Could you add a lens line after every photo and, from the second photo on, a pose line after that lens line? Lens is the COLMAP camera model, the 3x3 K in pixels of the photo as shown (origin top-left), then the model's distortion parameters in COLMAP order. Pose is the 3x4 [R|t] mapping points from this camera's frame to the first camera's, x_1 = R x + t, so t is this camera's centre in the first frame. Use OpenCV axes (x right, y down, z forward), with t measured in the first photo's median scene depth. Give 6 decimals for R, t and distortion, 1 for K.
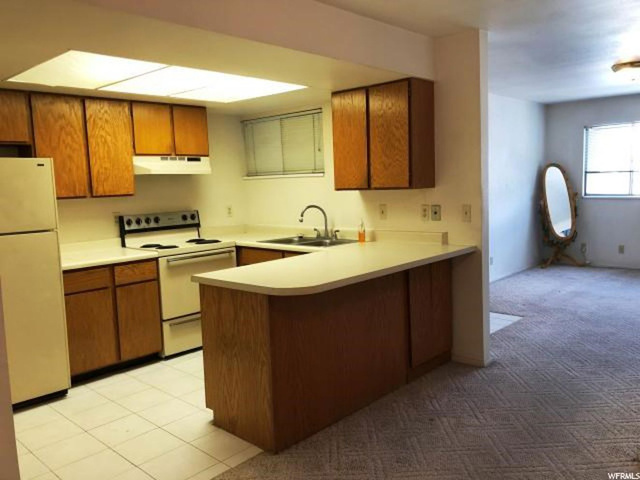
lens RADIAL K [[529.7, 0, 323.2], [0, 529.7, 228.2], [0, 0, 1]] dist [0.035793, -0.031830]
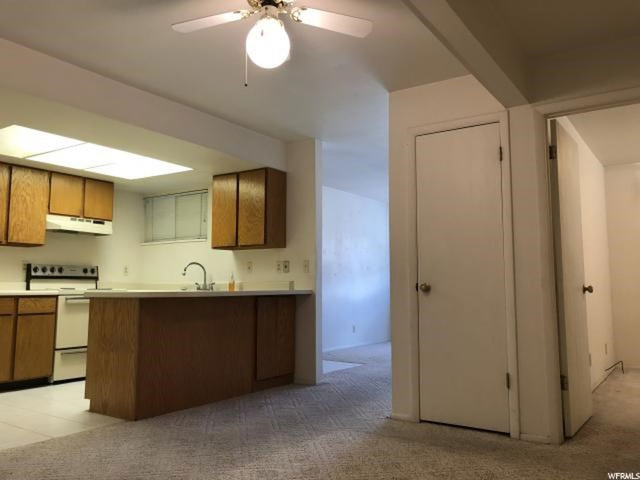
lens RADIAL K [[529.7, 0, 327.2], [0, 529.7, 227.6], [0, 0, 1]] dist [0.035793, -0.031830]
pose [[0.986775, 0.055012, 0.152474, 0.104332], [-0.022874, 0.978495, -0.204998, 0.141538], [-0.160472, 0.198800, 0.966813, -0.315334]]
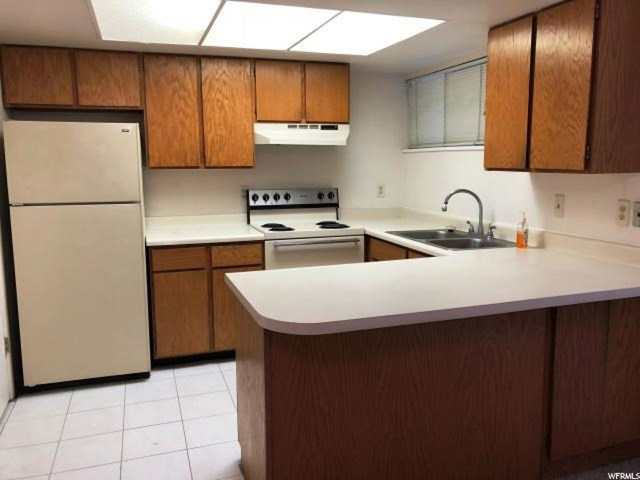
lens RADIAL K [[529.7, 0, 317.6], [0, 529.7, 231.9], [0, 0, 1]] dist [0.035793, -0.031830]
pose [[0.878429, 0.094211, -0.468495, 0.172759], [-0.067760, 0.995024, 0.073042, -0.028267], [0.473045, -0.032417, 0.880442, 0.282509]]
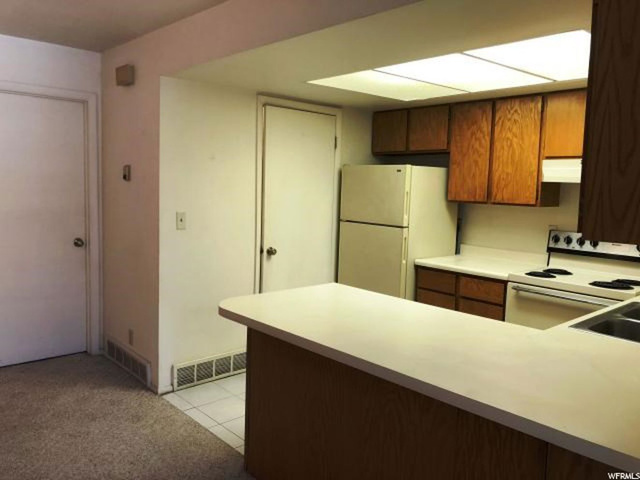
lens RADIAL K [[529.7, 0, 320.0], [0, 529.7, 233.6], [0, 0, 1]] dist [0.035793, -0.031830]
pose [[-0.098124, 0.129203, -0.986751, 0.542322], [-0.114115, 0.983535, 0.140130, -0.103461], [0.988610, 0.126353, -0.081764, 0.775463]]
